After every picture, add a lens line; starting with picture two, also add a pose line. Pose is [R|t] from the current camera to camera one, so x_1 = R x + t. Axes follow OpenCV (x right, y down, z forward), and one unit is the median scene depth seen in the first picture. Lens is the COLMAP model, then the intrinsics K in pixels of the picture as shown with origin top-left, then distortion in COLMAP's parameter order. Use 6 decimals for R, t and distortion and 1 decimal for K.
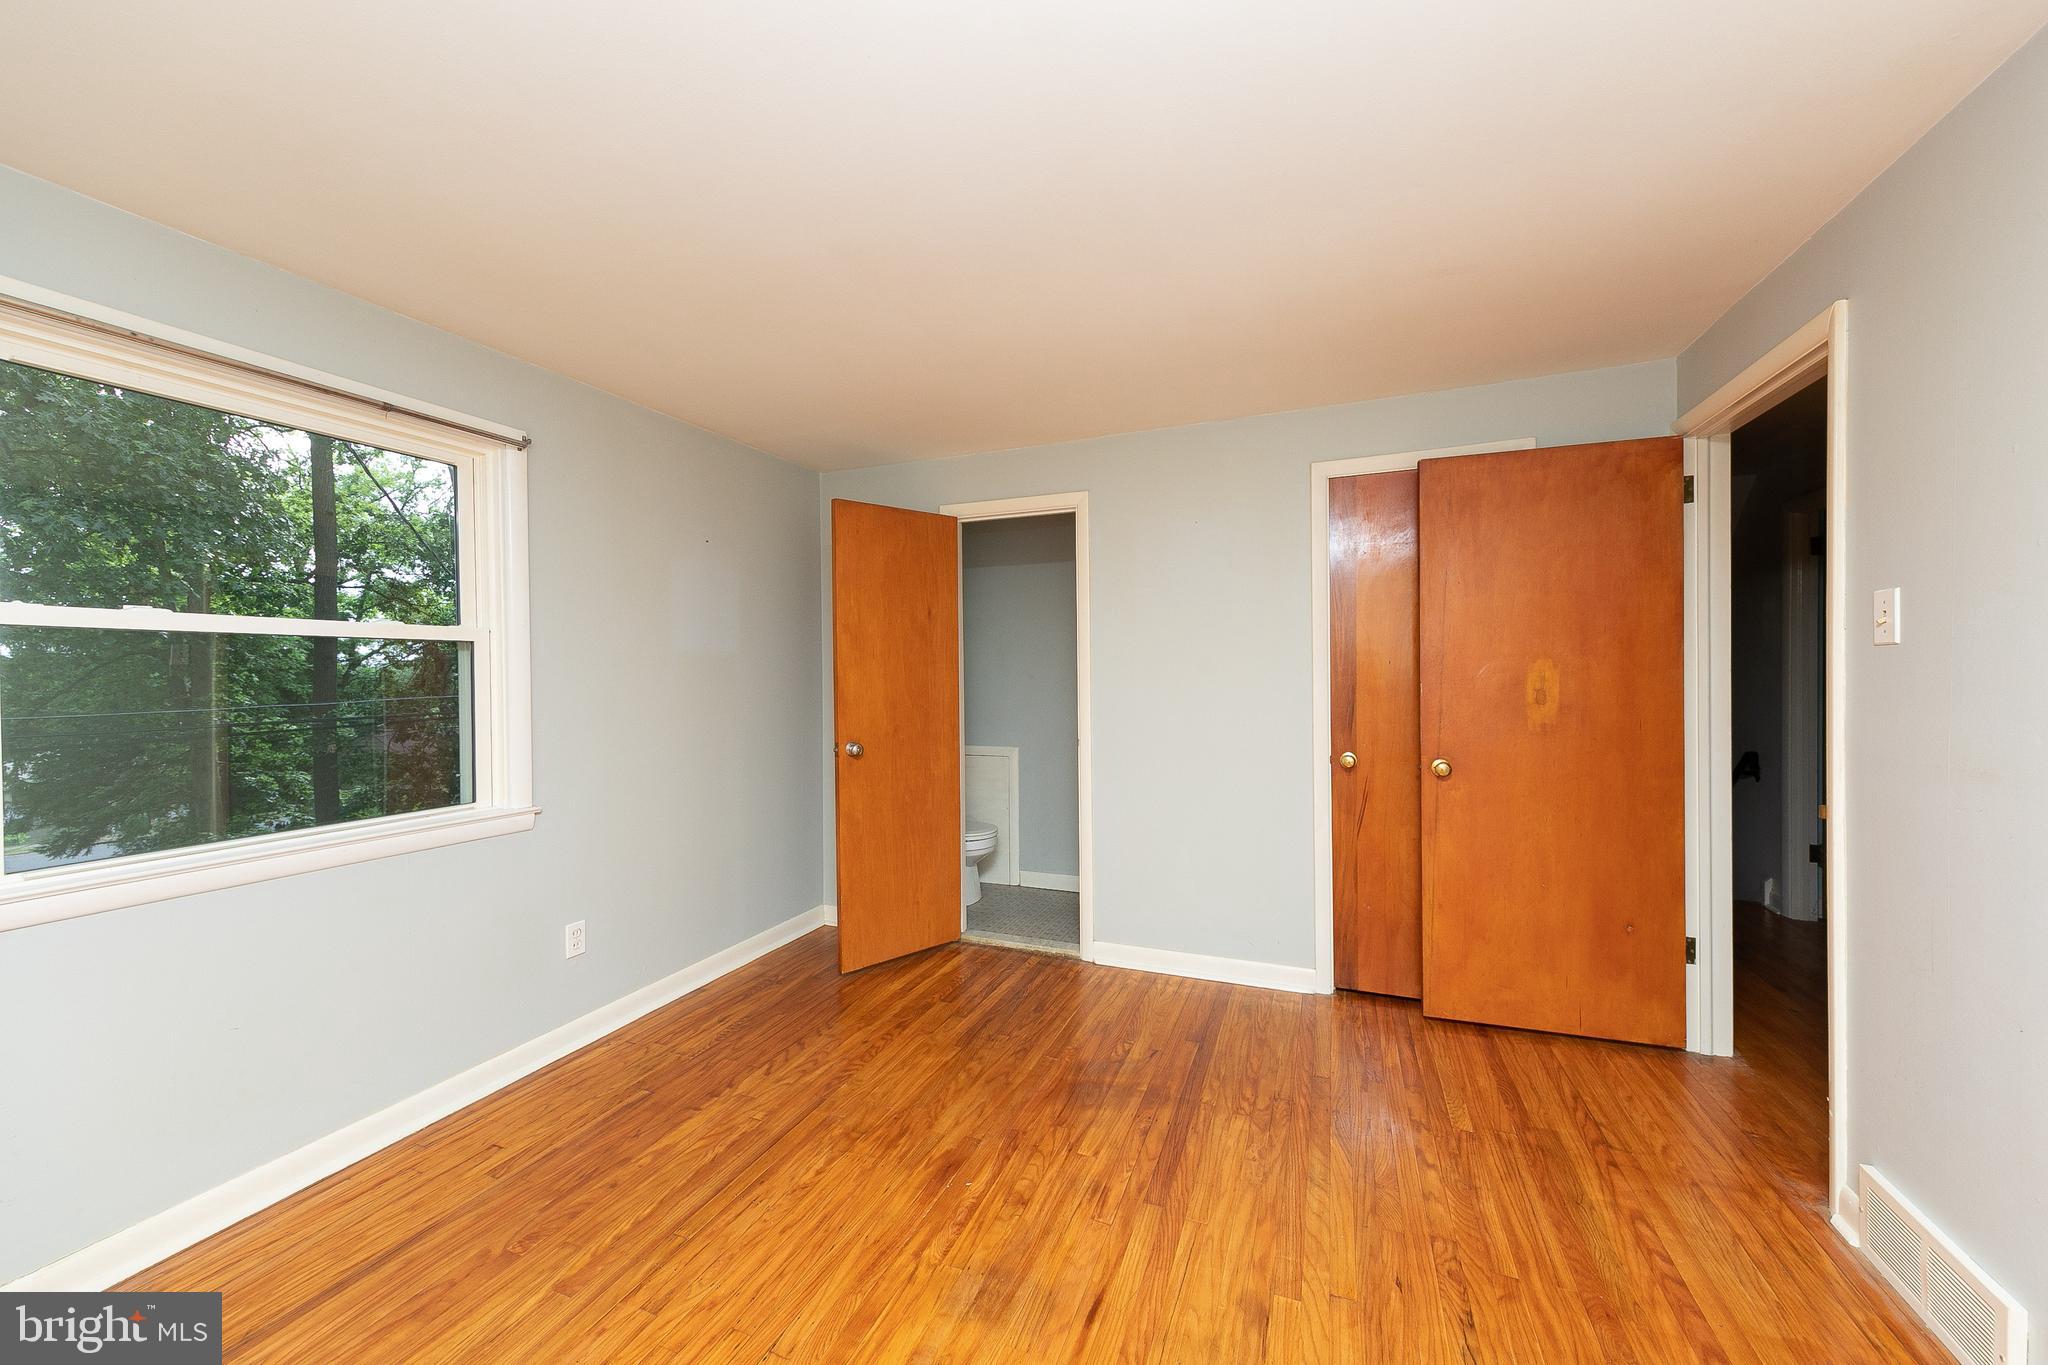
lens RADIAL K [[769.9, 0, 1011.9], [0, 769.9, 673.2], [0, 0, 1]] dist [0.006624, -0.000738]
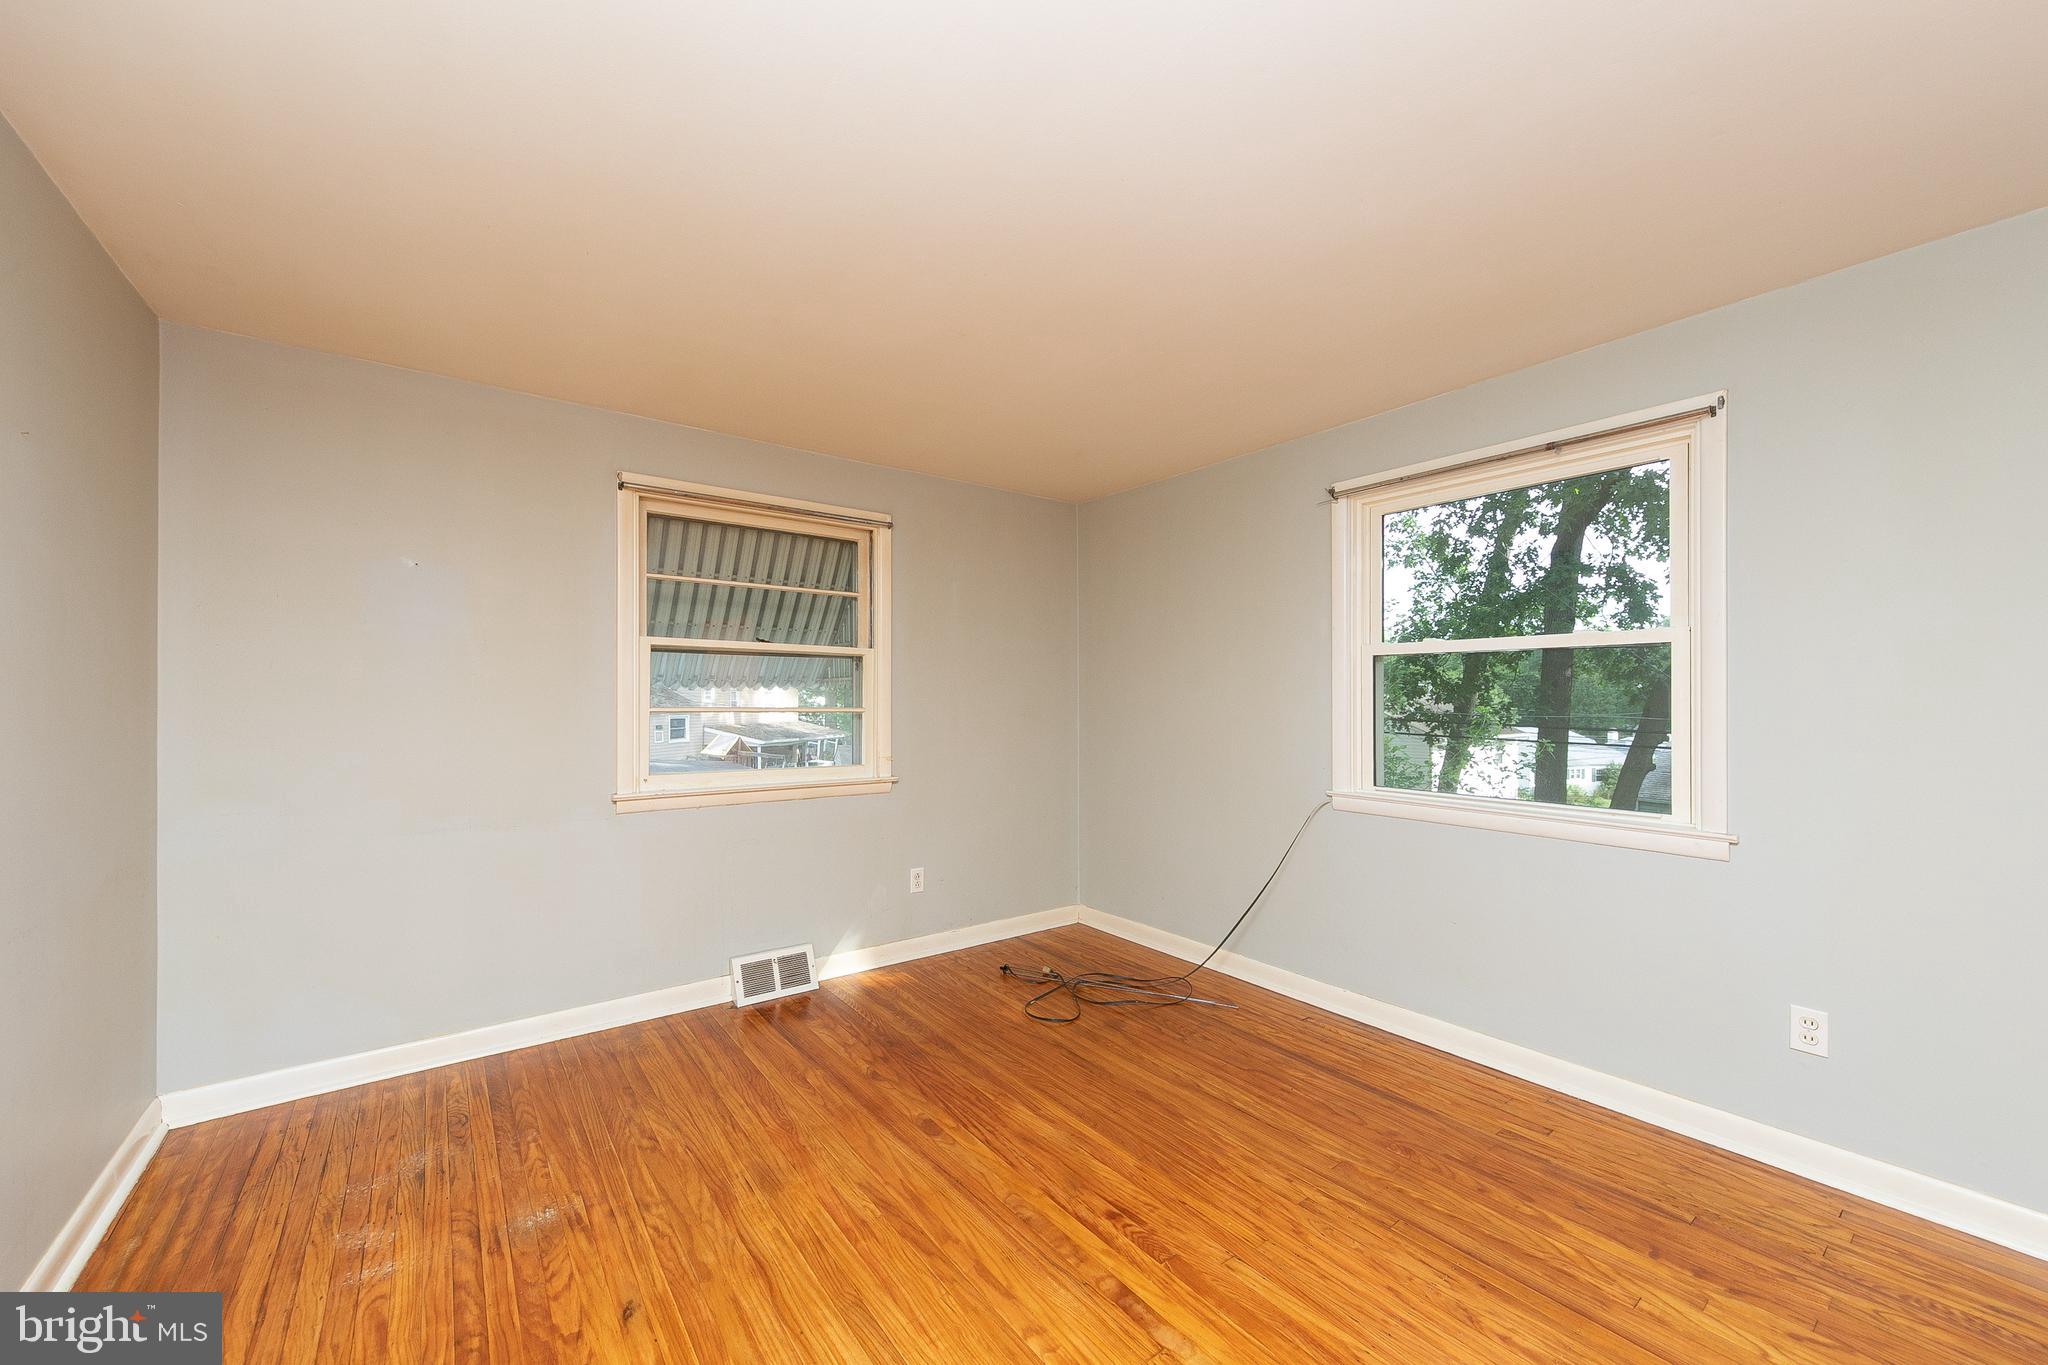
lens RADIAL K [[769.9, 0, 1009.4], [0, 769.9, 690.2], [0, 0, 1]] dist [0.006624, -0.000738]
pose [[-0.515378, 0.002273, -0.856960, 0.591577], [0.005936, 0.999982, -0.000917, 0.013841], [0.856942, -0.005560, -0.515382, 0.904292]]
